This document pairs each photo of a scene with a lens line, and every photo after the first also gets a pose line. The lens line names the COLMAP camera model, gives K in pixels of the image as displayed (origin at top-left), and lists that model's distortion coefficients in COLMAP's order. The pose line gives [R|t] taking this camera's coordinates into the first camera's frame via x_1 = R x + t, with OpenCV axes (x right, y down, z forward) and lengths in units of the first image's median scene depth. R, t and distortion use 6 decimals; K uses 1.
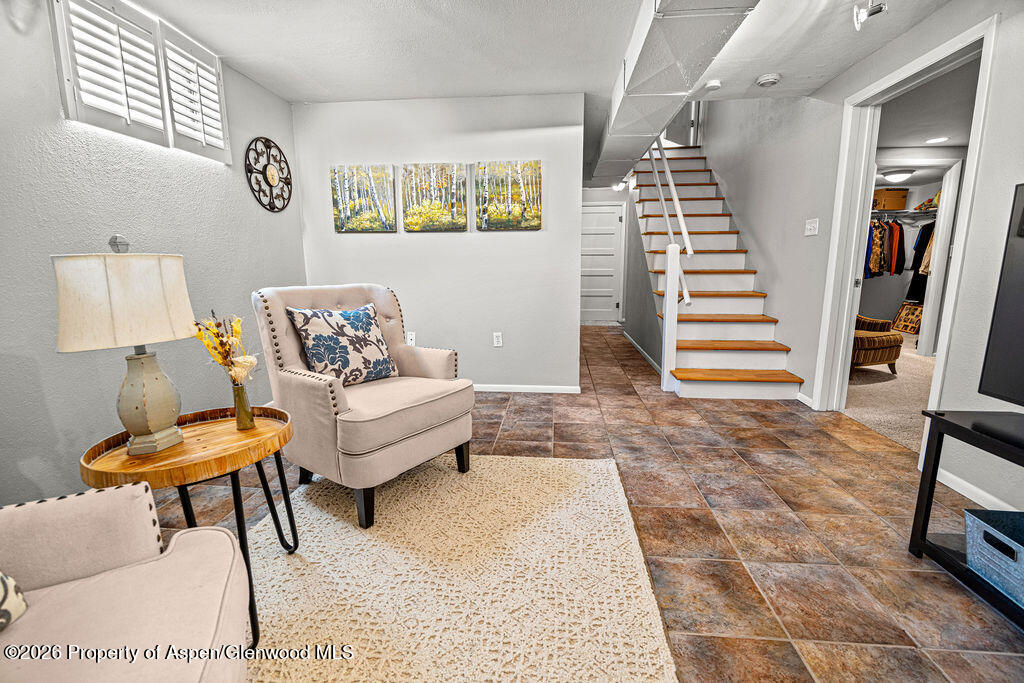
lens RADIAL K [[452.0, 0, 511.1], [0, 452.0, 338.8], [0, 0, 1]] dist [-0.007796, -0.000173]
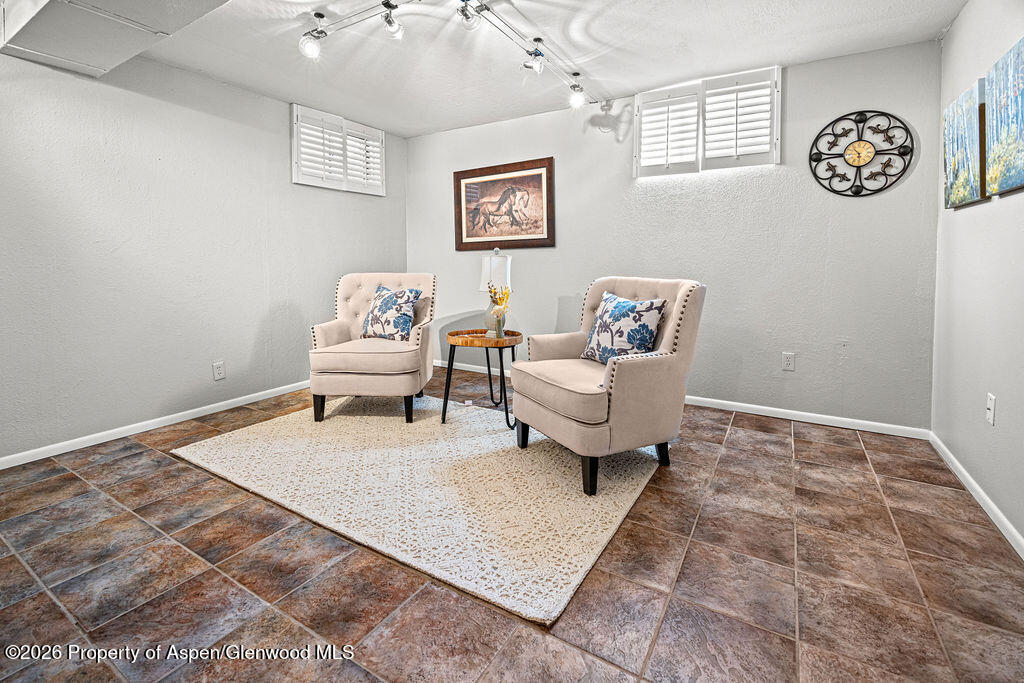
lens RADIAL K [[452.0, 0, 504.4], [0, 452.0, 292.3], [0, 0, 1]] dist [-0.007796, -0.000173]
pose [[-0.437716, 0.069230, -0.896444, 0.596338], [-0.144610, 0.978630, 0.146187, -0.158319], [0.887408, 0.193623, -0.418351, 0.935131]]
